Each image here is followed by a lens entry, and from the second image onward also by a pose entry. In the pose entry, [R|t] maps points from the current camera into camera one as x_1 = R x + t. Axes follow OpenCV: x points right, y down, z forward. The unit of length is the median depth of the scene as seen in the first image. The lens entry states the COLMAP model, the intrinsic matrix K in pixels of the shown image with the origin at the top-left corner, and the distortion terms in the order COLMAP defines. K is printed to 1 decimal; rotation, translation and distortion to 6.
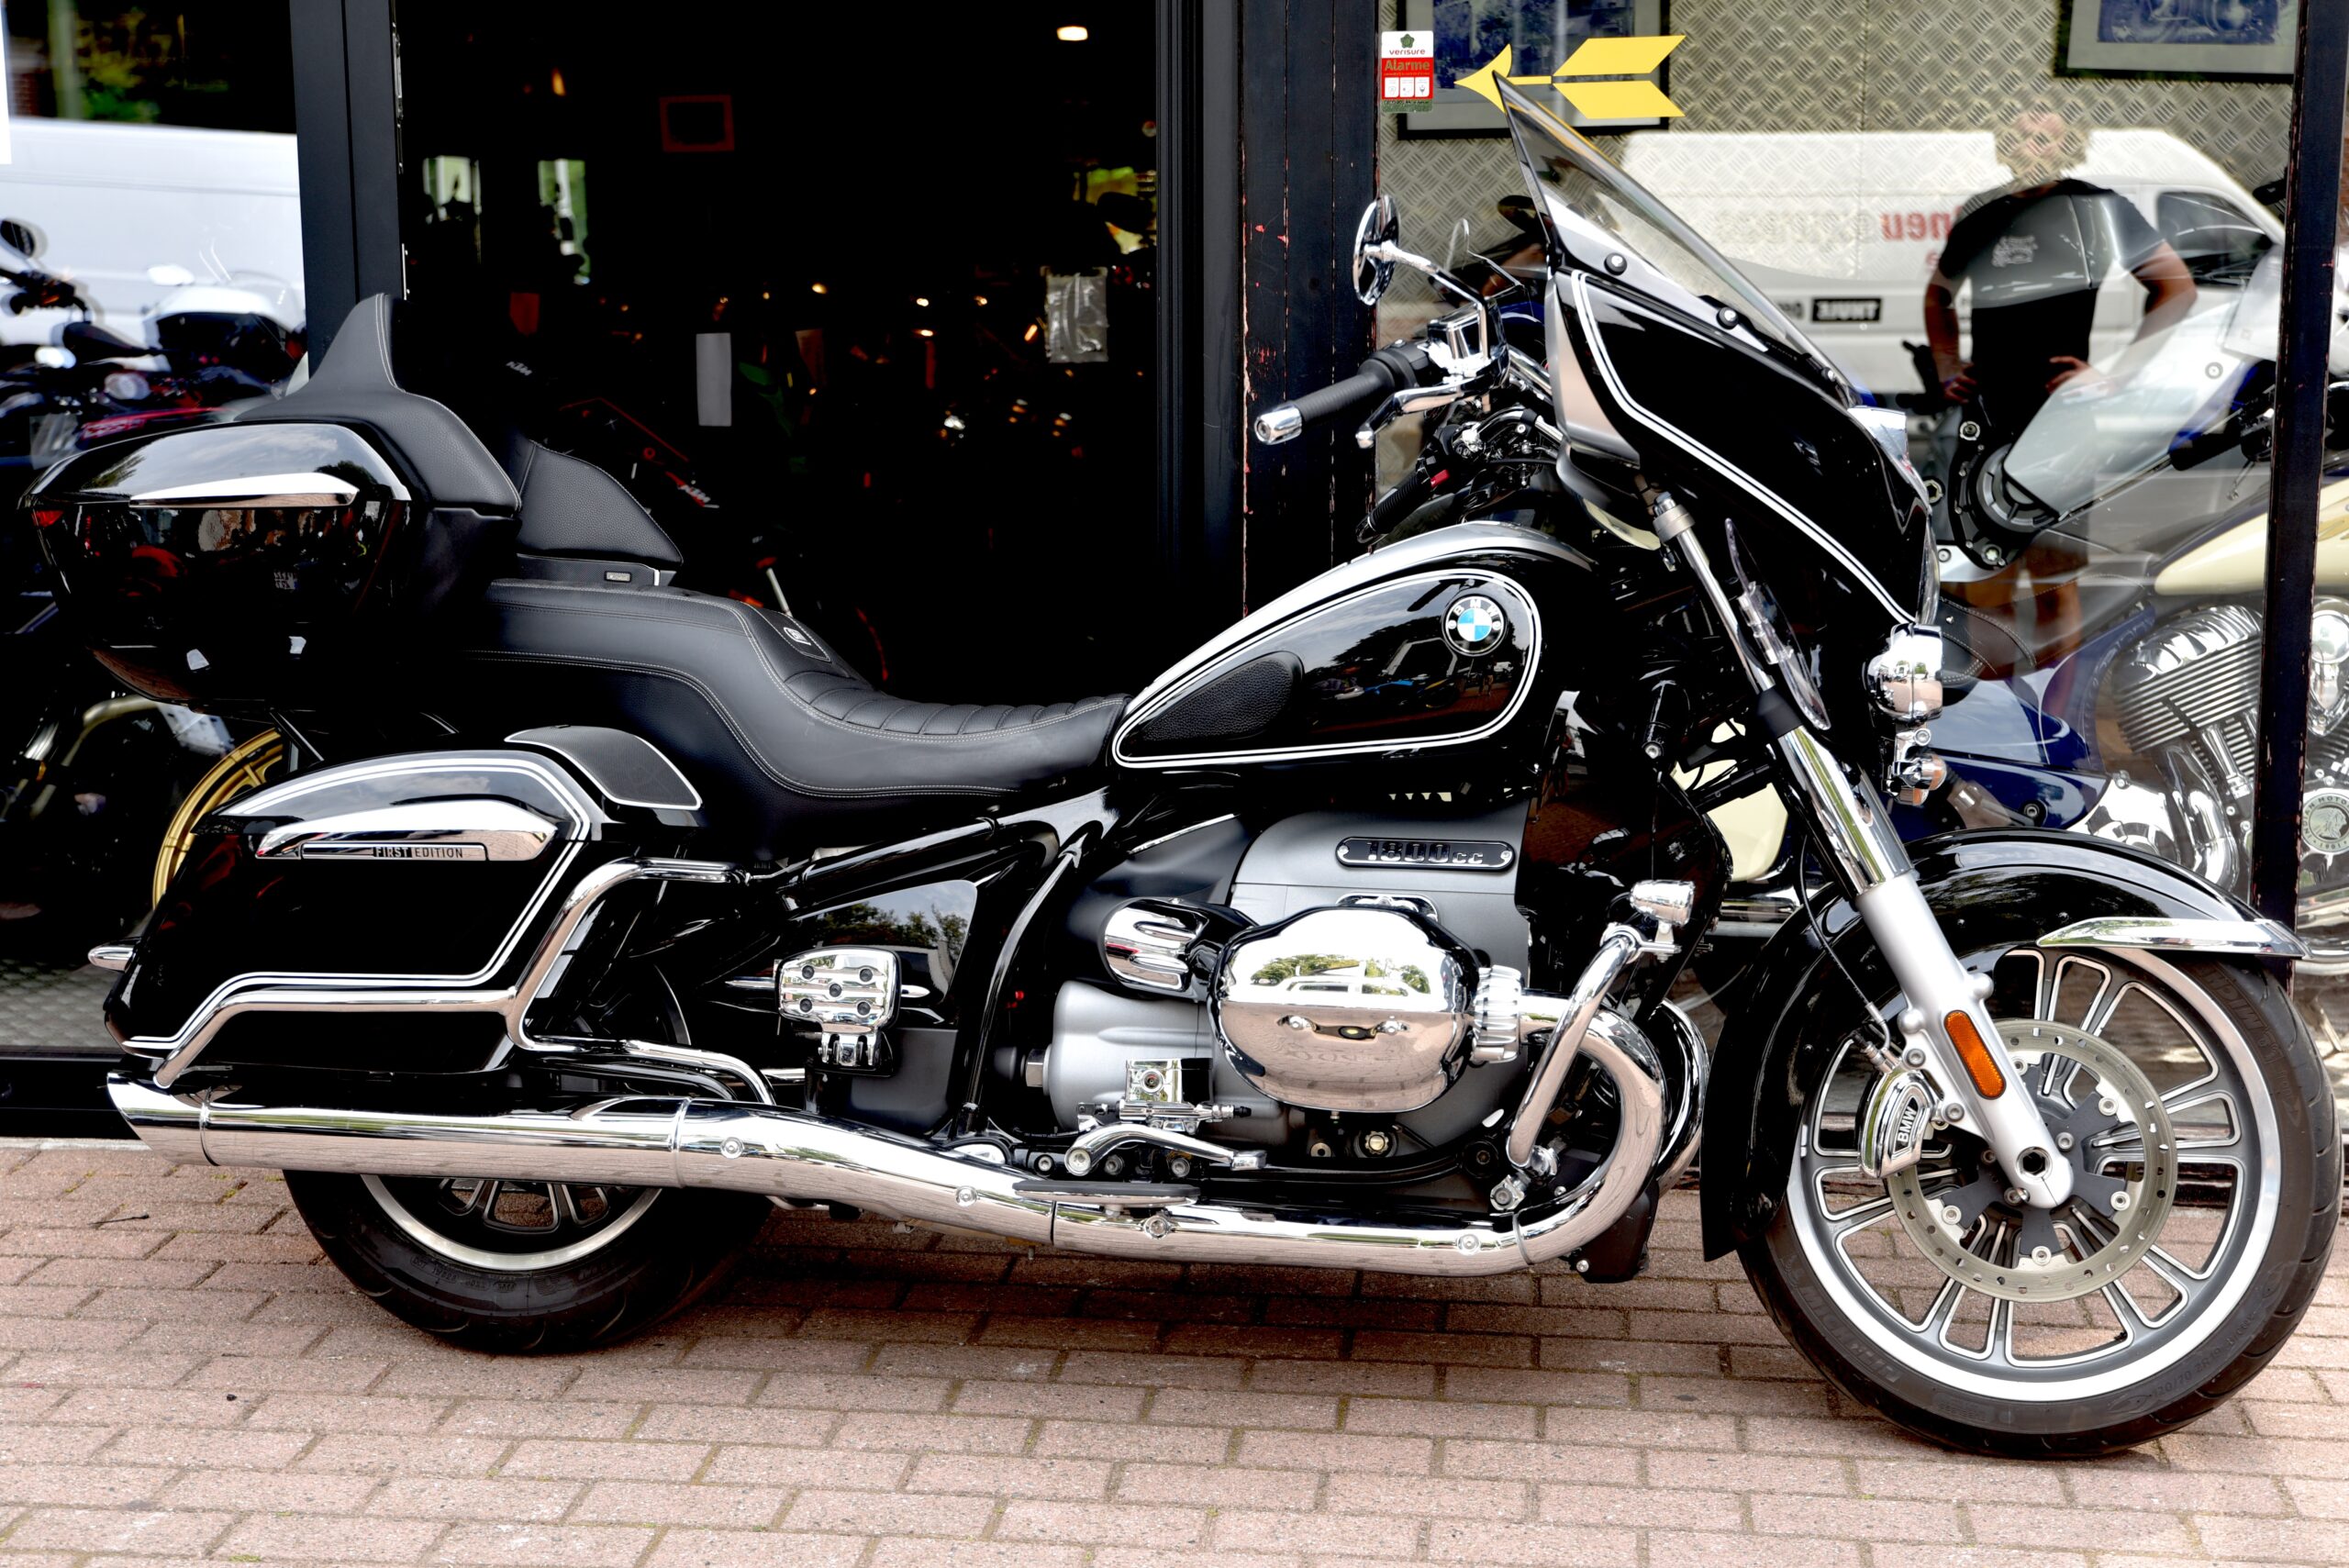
lens RADIAL K [[3351.0, 0, 1181.7], [0, 3351.0, 790.1], [0, 0, 1]] dist [0.096841, 0.000000]
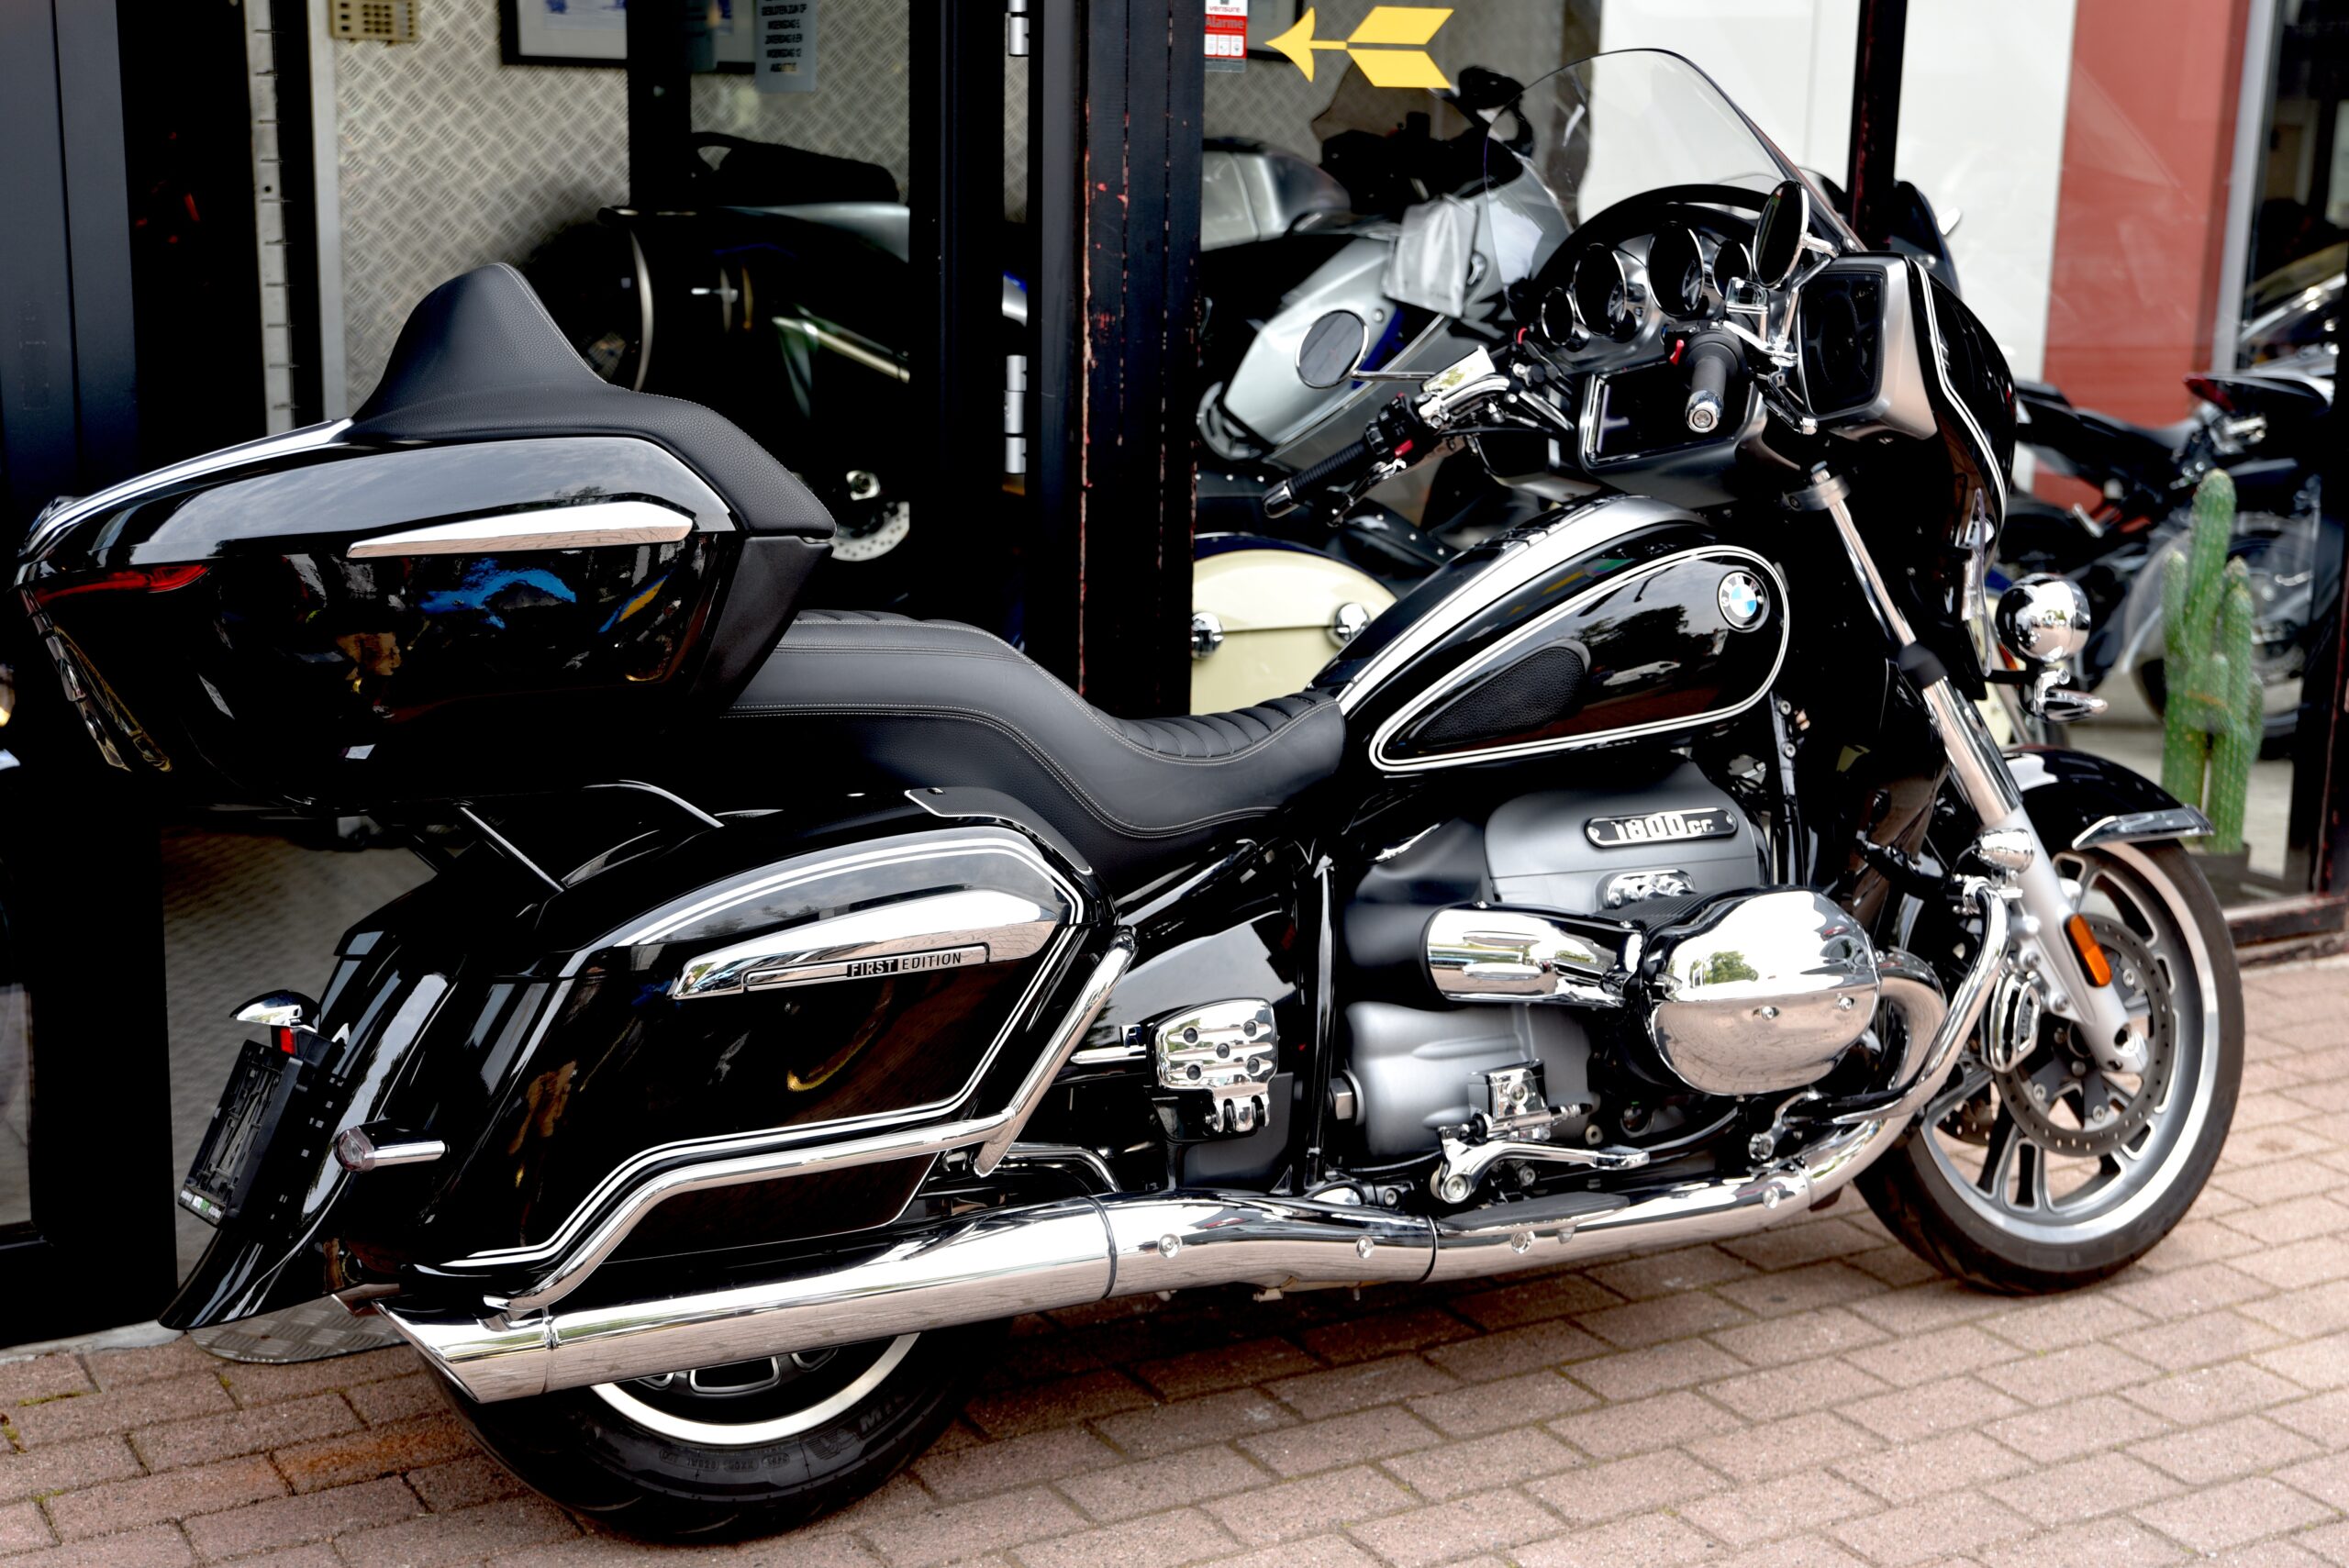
lens RADIAL K [[3017.3, 0, 1184.6], [0, 3017.3, 788.9], [0, 0, 1]] dist [0.059631, 0.000000]
pose [[0.784961, -0.103545, 0.610831, -0.605509], [0.073370, 0.994533, 0.074302, -0.072039], [-0.615185, -0.013507, 0.788267, 0.372308]]
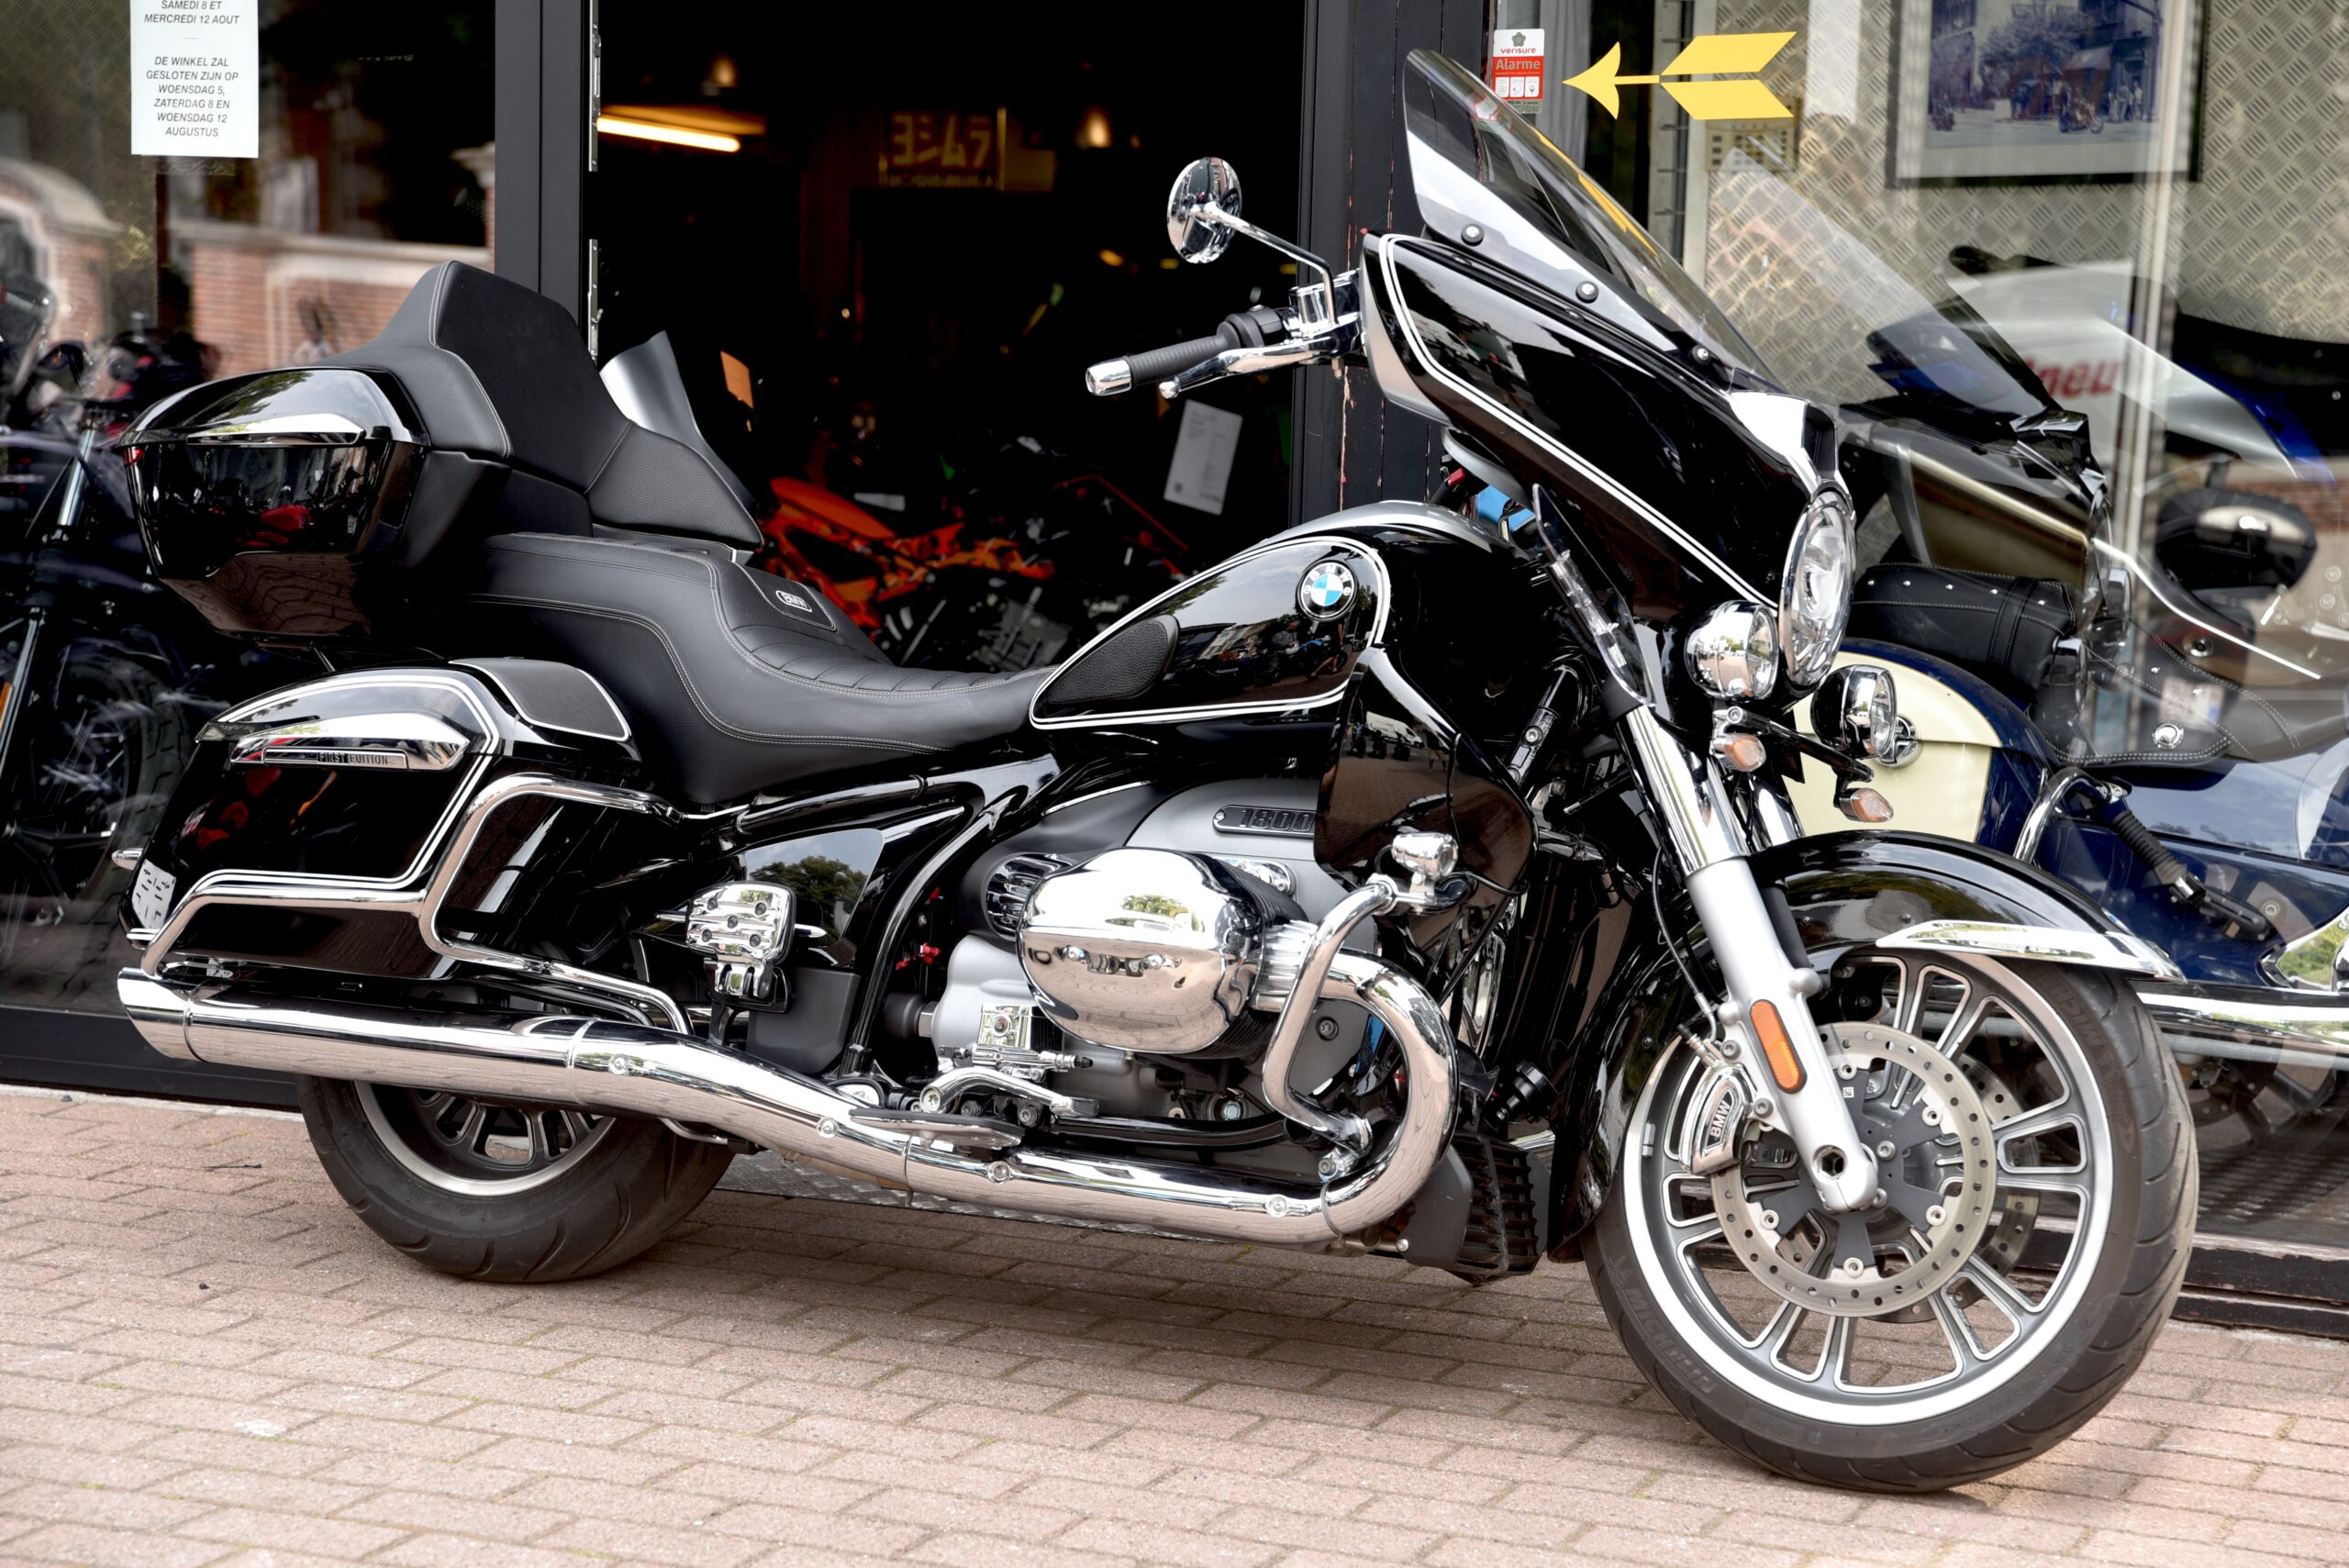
lens RADIAL K [[4349.0, 0, 1173.3], [0, 4349.0, 797.9], [0, 0, 1]] dist [0.271147, 0.000000]
pose [[0.954910, 0.053934, -0.291956, 0.421515], [-0.076590, 0.994827, -0.066728, 0.101970], [0.286847, 0.086080, 0.954101, -0.250267]]
